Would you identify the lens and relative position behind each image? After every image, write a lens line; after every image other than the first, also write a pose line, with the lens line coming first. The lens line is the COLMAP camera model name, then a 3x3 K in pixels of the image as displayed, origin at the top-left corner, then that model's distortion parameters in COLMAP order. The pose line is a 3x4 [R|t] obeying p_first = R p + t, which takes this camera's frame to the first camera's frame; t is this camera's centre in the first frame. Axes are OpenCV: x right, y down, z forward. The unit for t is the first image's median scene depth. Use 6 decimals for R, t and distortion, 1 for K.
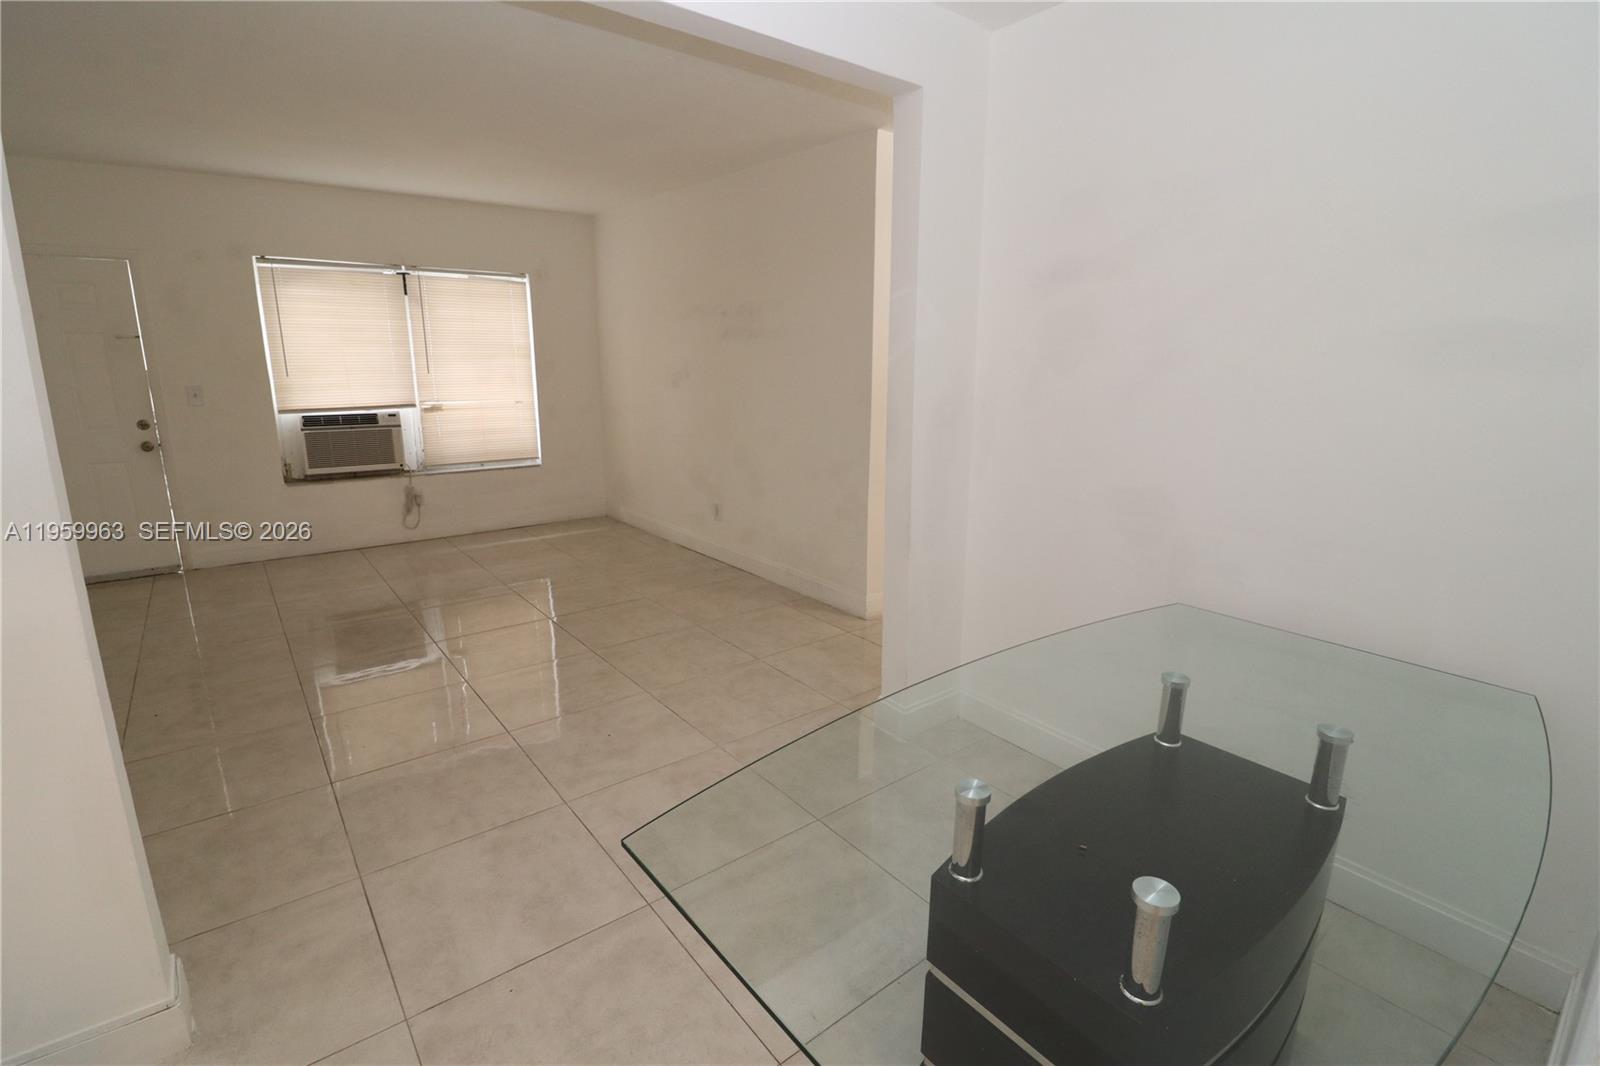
lens RADIAL K [[739.2, 0, 801.9], [0, 739.2, 535.8], [0, 0, 1]] dist [-0.006743, -0.007367]
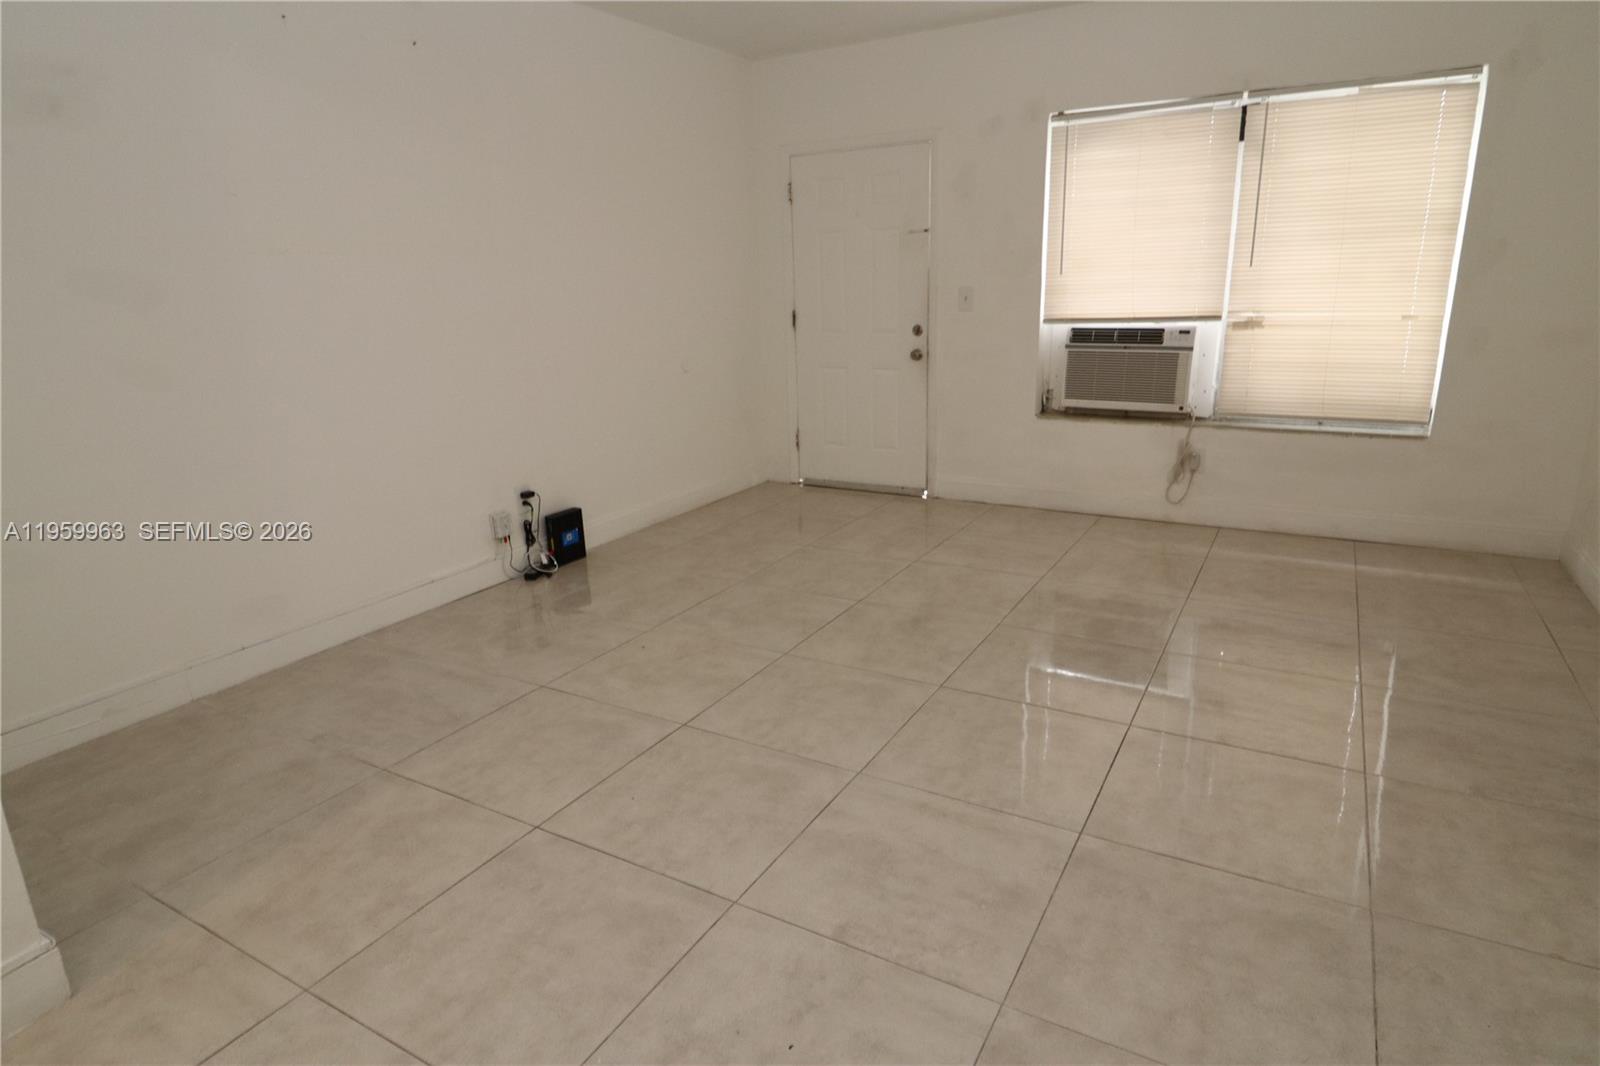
lens RADIAL K [[893.6, 0, 804.9], [0, 893.6, 527.6], [0, 0, 1]] dist [-0.007599, -0.001052]
pose [[0.375234, 0.229354, -0.898107, 0.078196], [-0.188419, 0.967549, 0.168366, -0.063846], [0.907578, 0.106044, 0.406272, 0.381259]]
